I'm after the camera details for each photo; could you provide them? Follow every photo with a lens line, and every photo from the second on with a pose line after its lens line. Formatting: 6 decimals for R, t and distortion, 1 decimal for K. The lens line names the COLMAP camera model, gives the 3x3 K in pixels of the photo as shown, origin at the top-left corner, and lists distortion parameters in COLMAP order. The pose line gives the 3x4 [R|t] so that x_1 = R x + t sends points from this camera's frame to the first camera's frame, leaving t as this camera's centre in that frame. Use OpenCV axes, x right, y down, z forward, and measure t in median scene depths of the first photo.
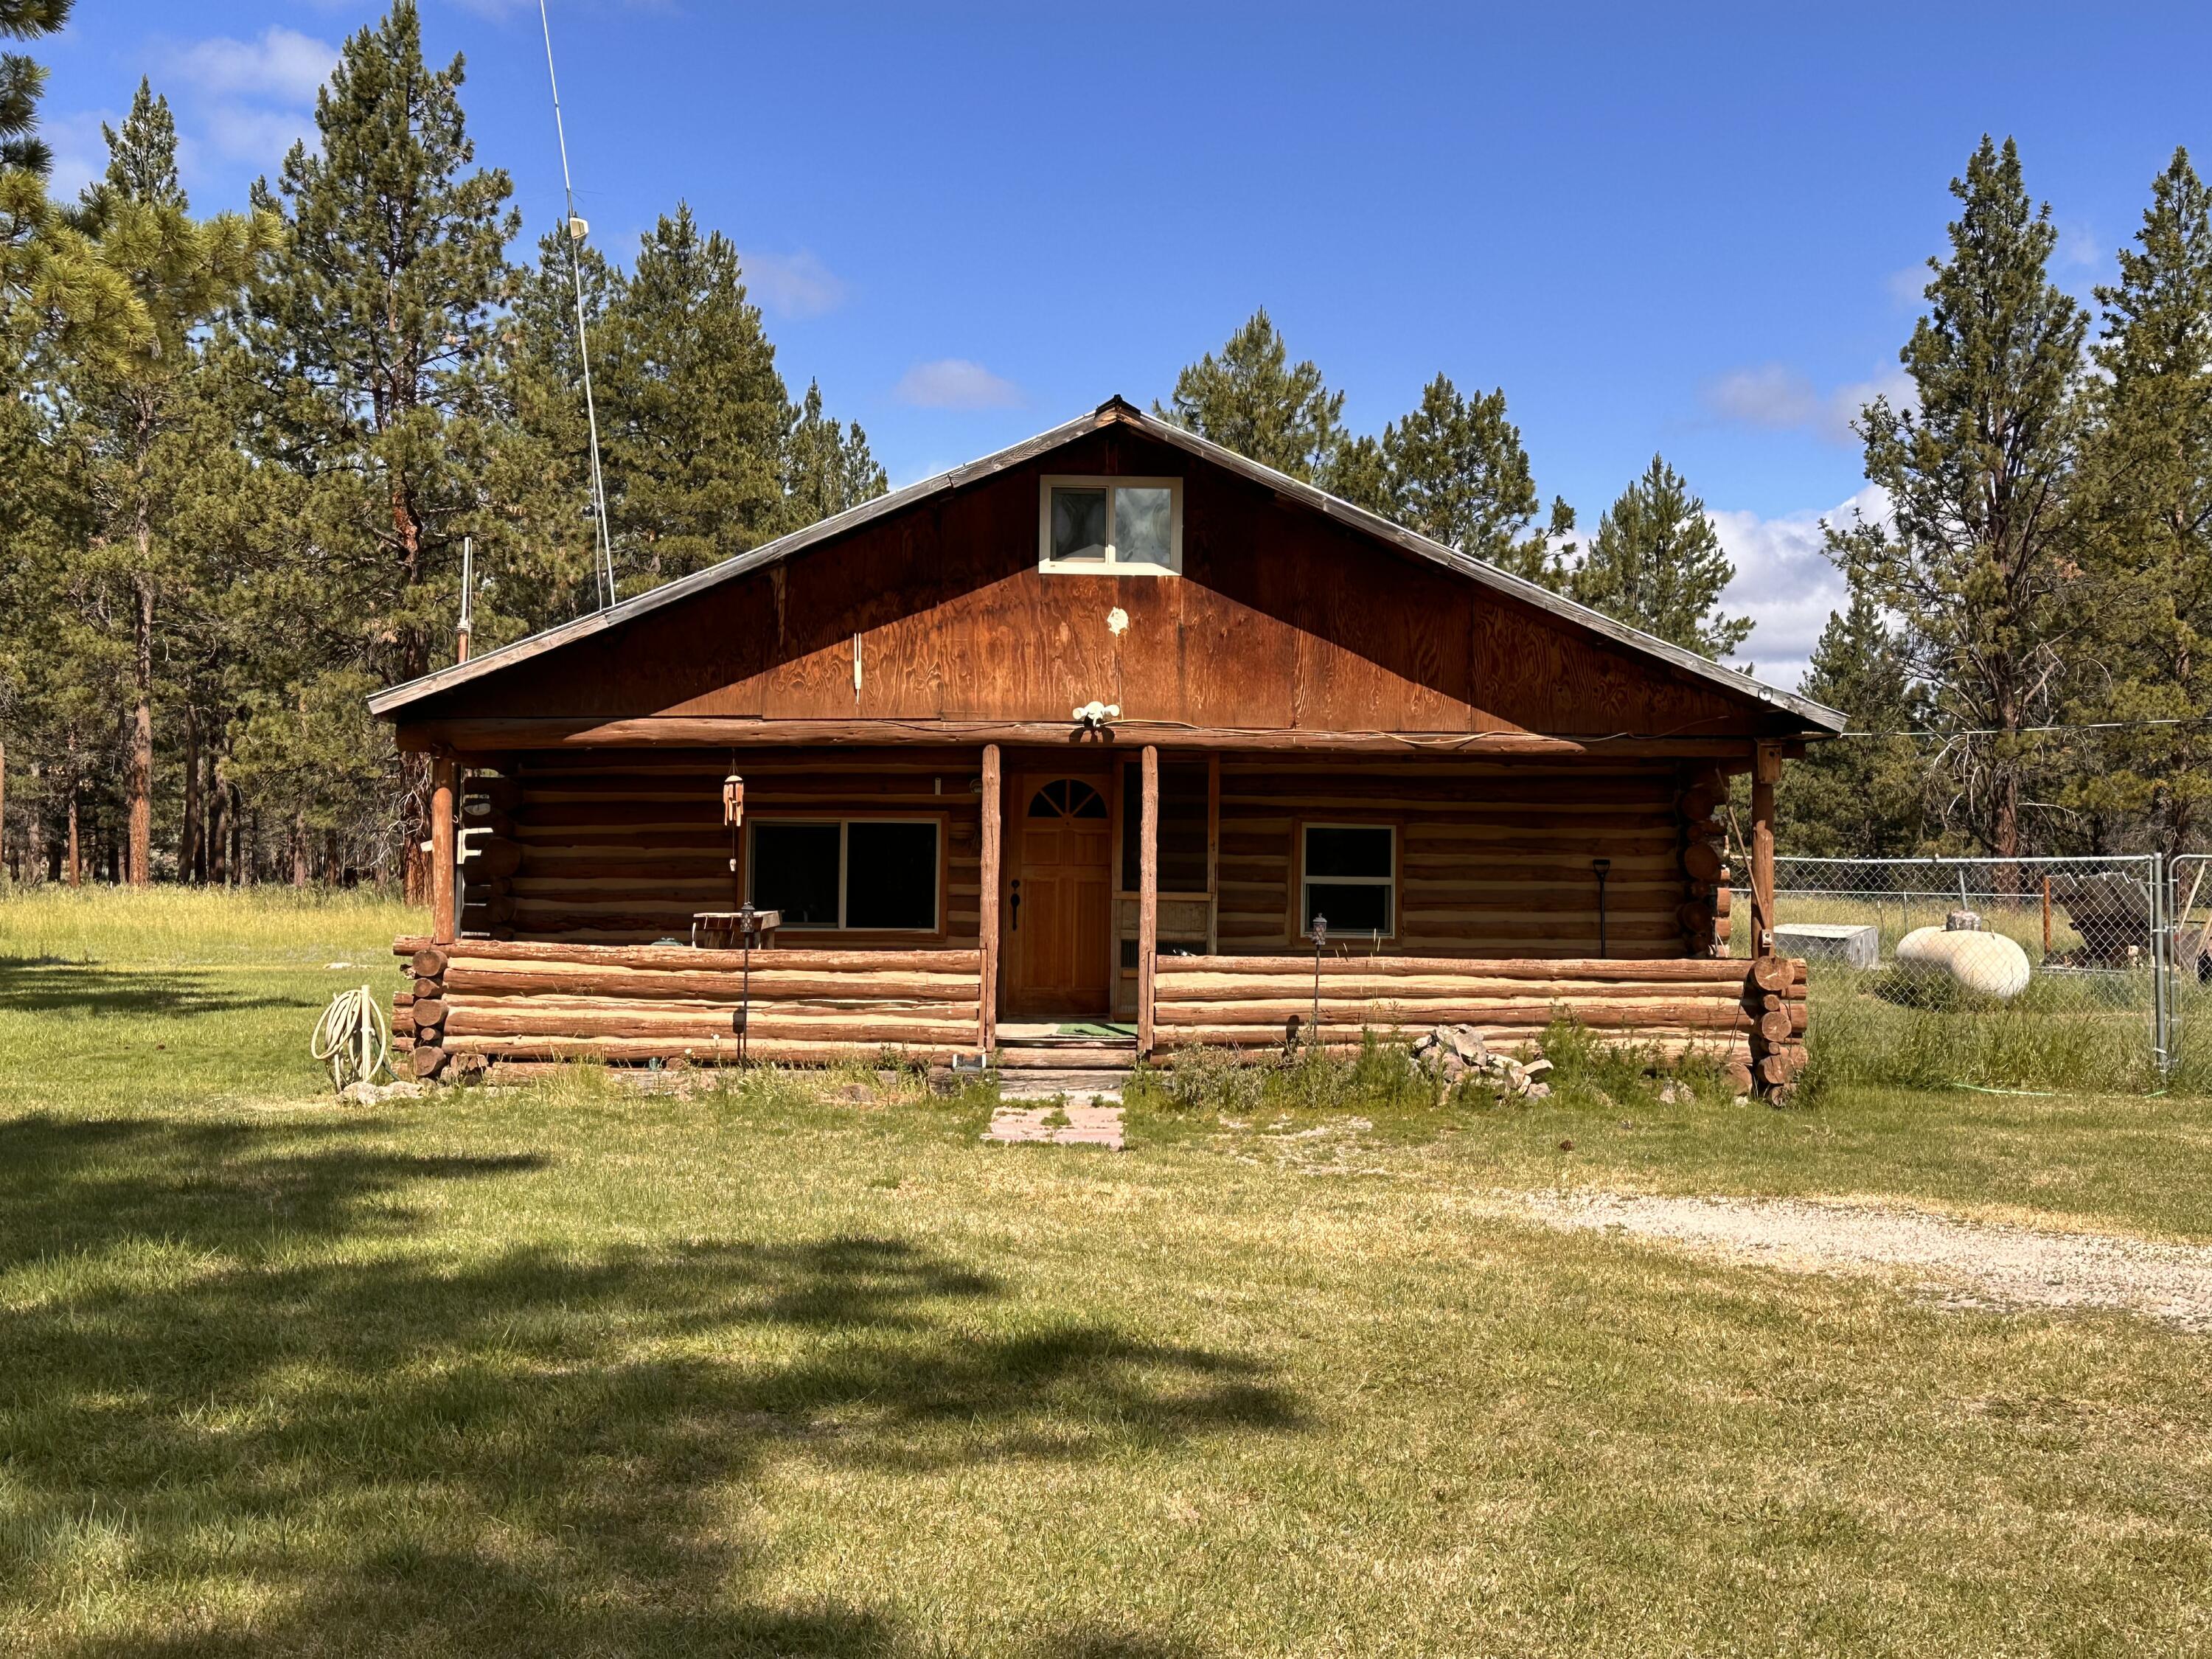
lens RADIAL K [[2661.1, 0, 1093.6], [0, 2661.1, 827.0], [0, 0, 1]] dist [0.231567, -0.562609]
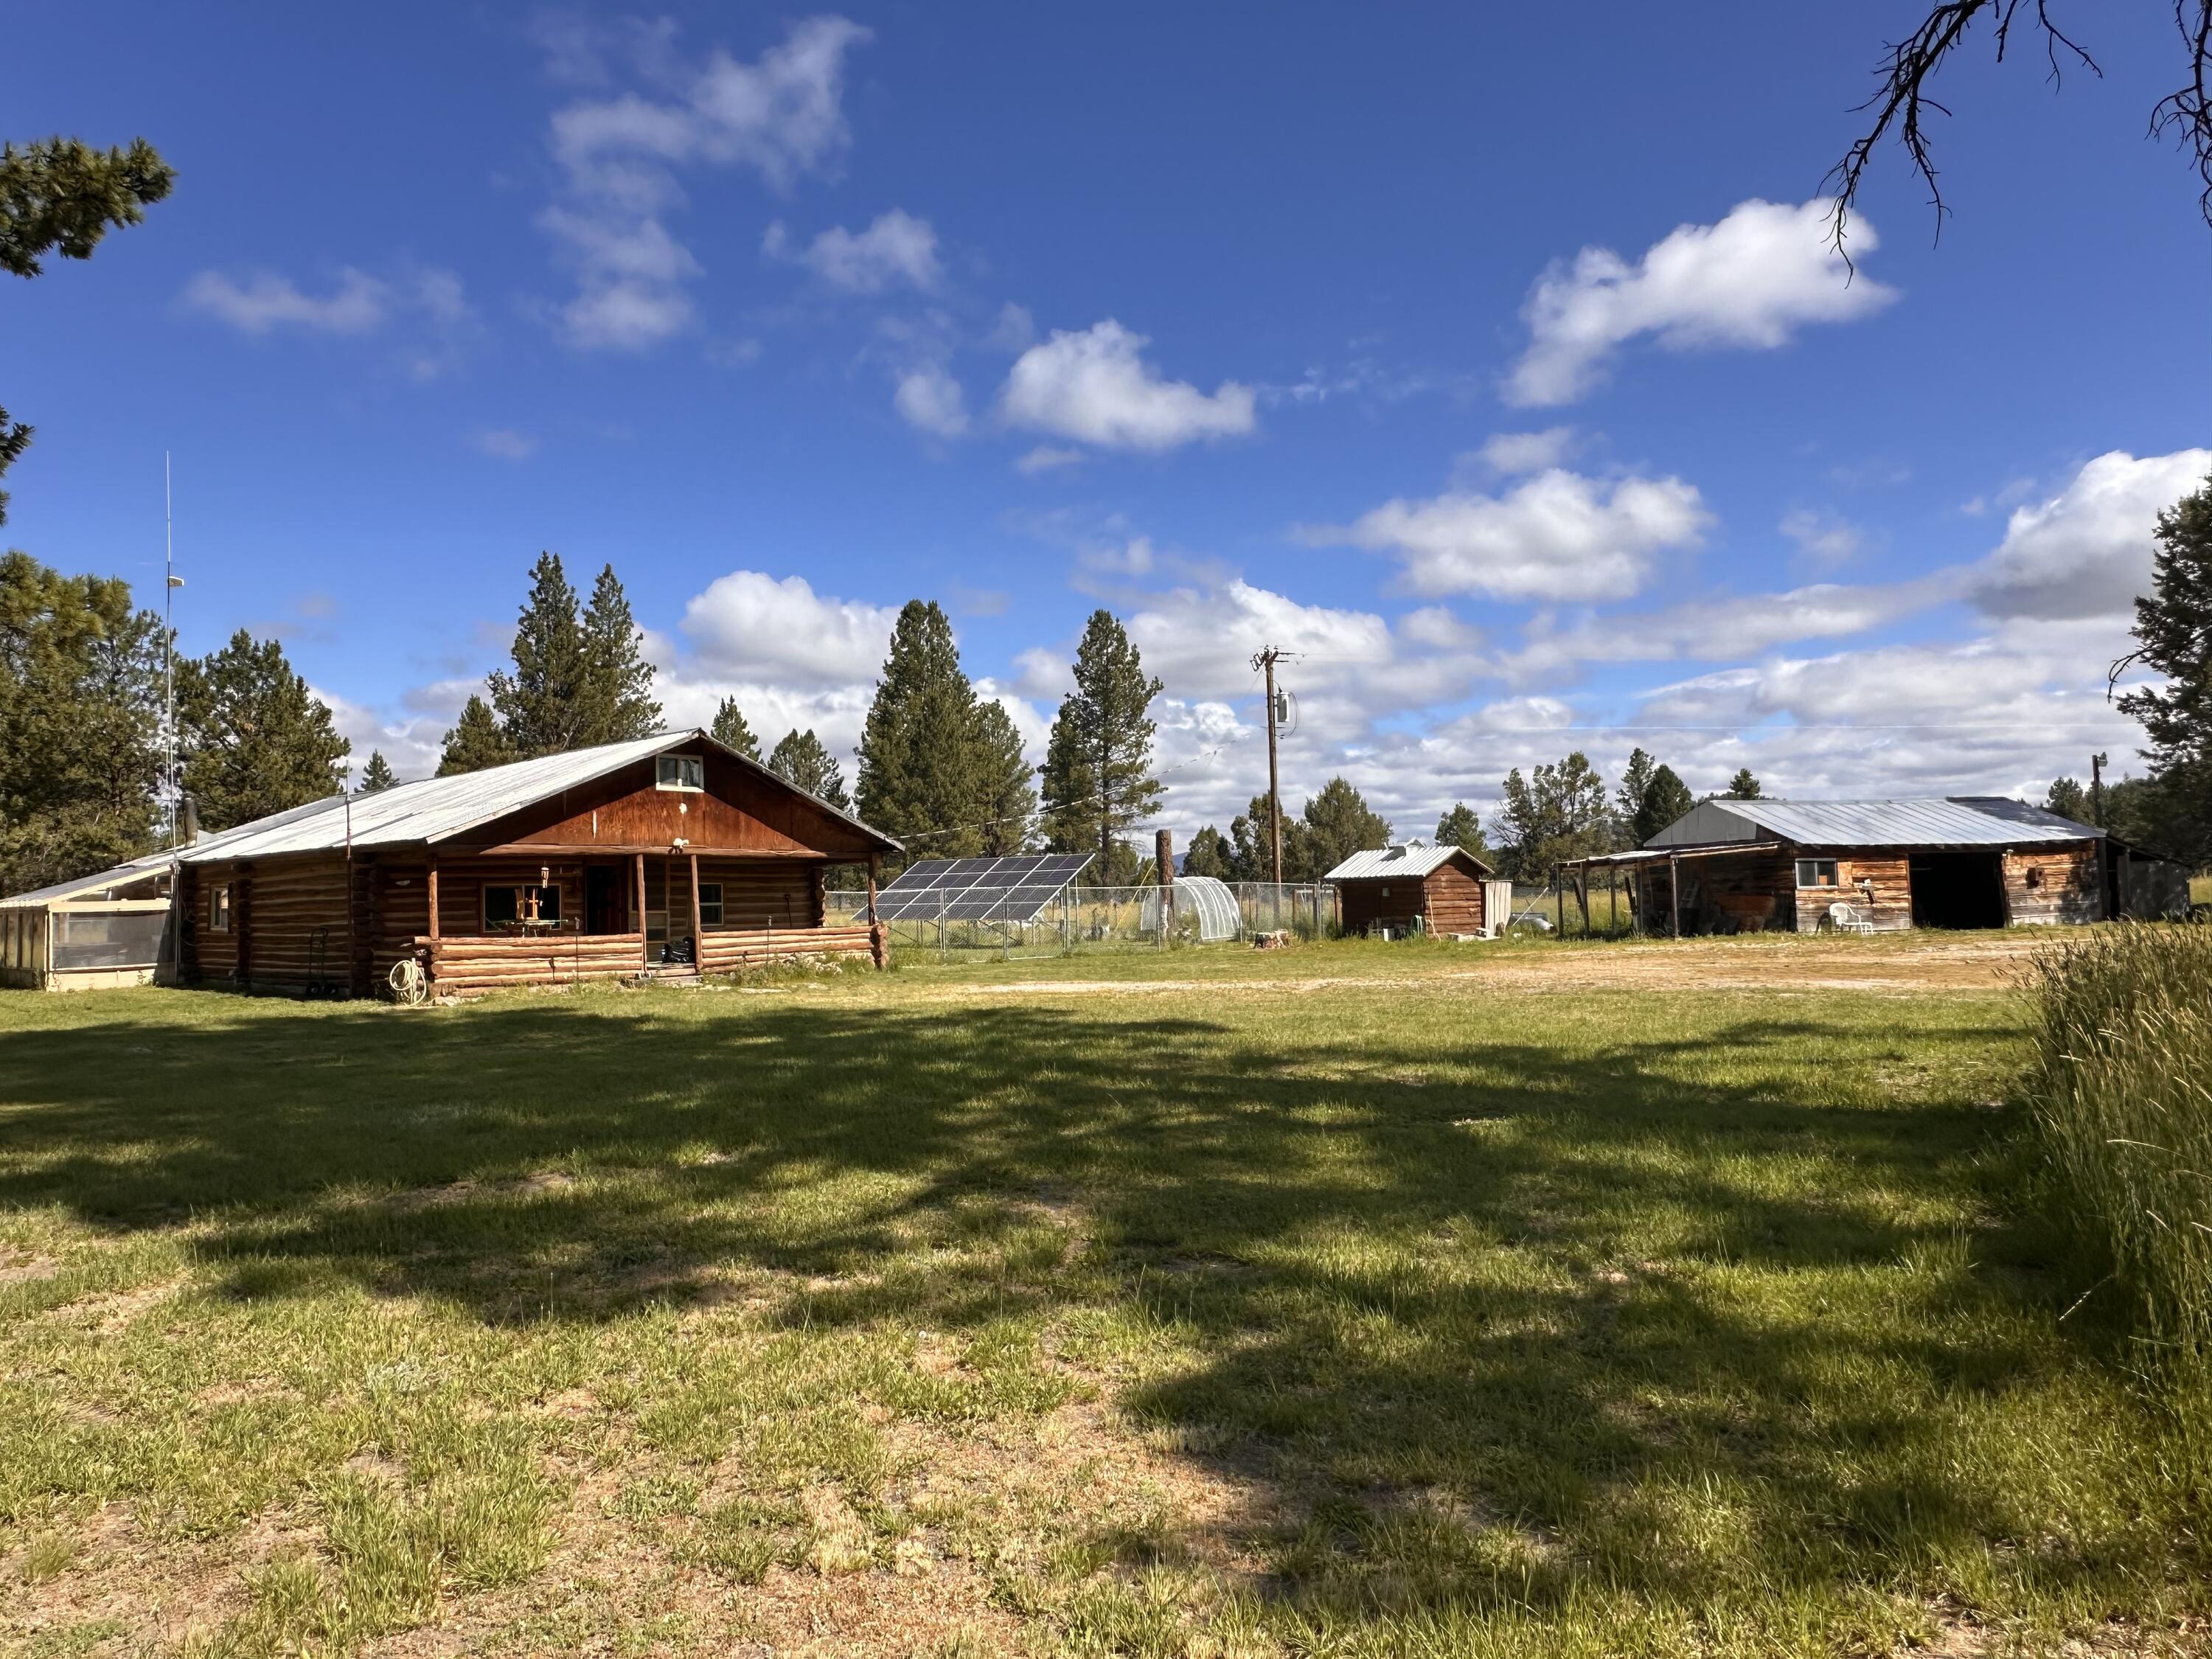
lens RADIAL K [[1423.1, 0, 1108.5], [0, 1423.1, 852.4], [0, 0, 1]] dist [0.026220, -0.000059]
pose [[0.680124, -0.000638, 0.733097, -0.612928], [0.012137, 0.999872, -0.010390, -0.010749], [-0.732997, 0.015964, 0.680044, -0.233462]]
